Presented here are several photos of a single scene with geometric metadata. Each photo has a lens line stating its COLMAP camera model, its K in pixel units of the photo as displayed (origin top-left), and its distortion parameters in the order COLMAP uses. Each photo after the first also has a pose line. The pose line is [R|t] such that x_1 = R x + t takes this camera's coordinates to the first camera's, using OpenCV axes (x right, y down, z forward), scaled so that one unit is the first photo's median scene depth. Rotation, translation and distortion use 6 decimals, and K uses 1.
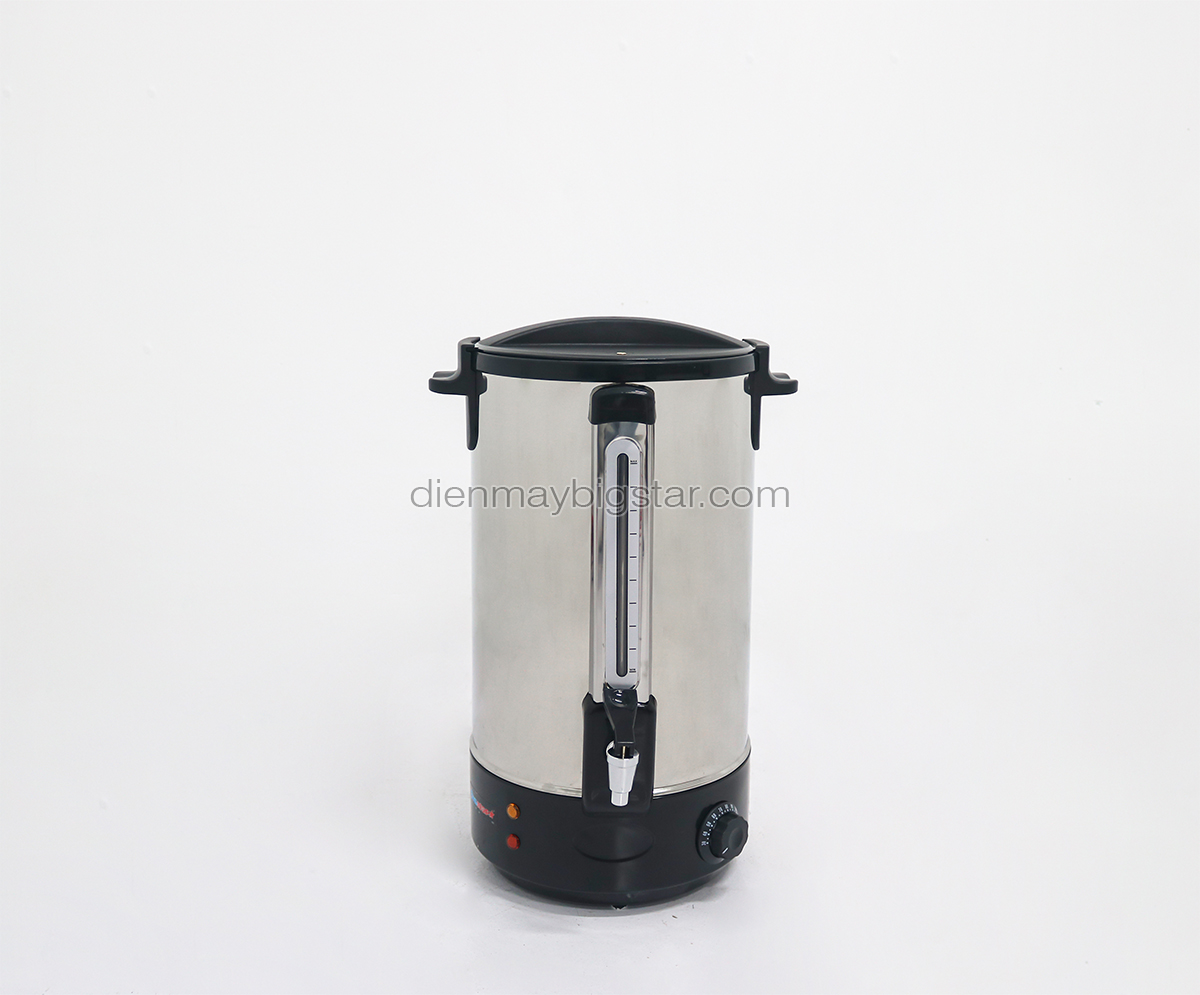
lens RADIAL K [[1420.9, 0, 600.0], [0, 1420.9, 497.5], [0, 0, 1]] dist [-0.006987, -0.001783]
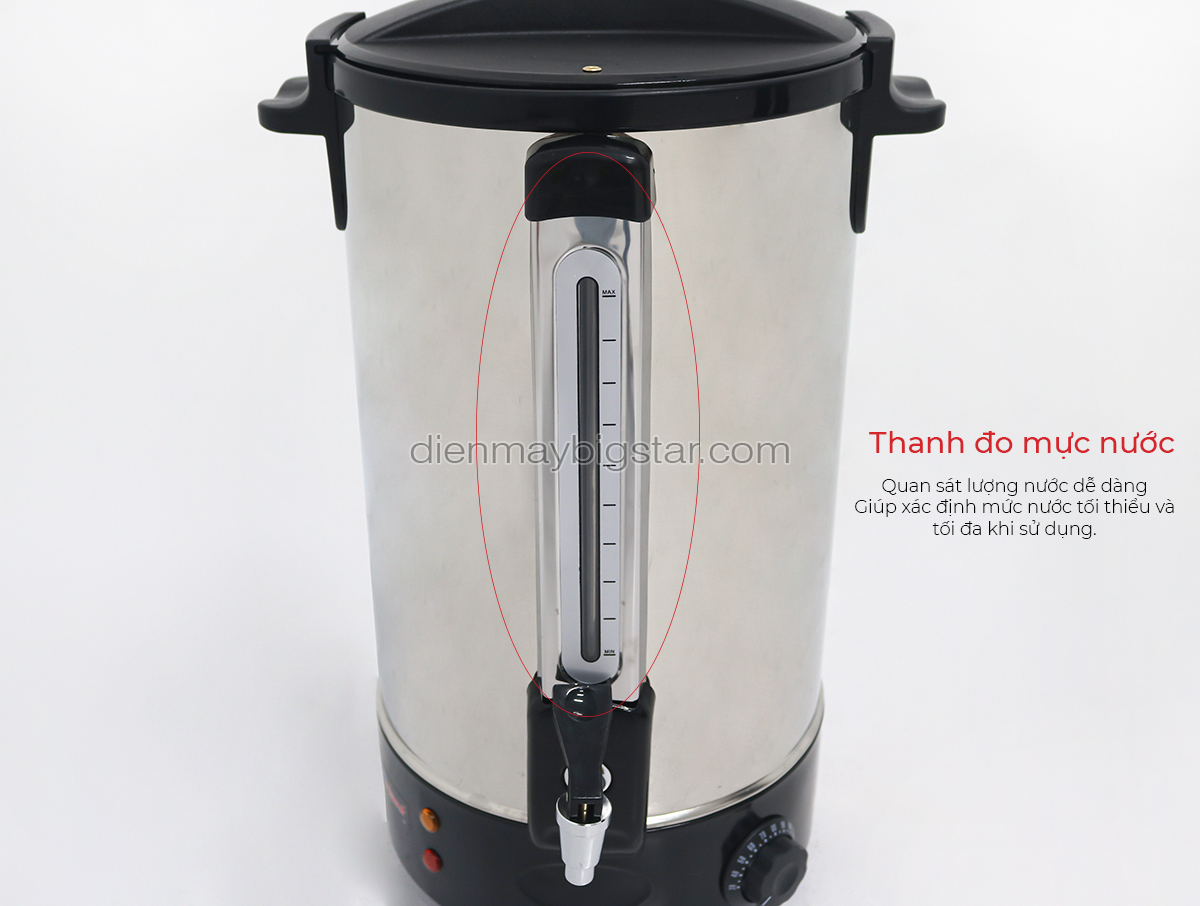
lens RADIAL K [[1352.4, 0, 600.0], [0, 1352.4, 453.0], [0, 0, 1]] dist [-0.071536, -0.009158]
pose [[0.995319, 0.031234, -0.091463, 0.063551], [-0.004533, 0.960385, 0.278638, -0.100381], [0.096543, -0.276919, 0.956031, 0.492206]]
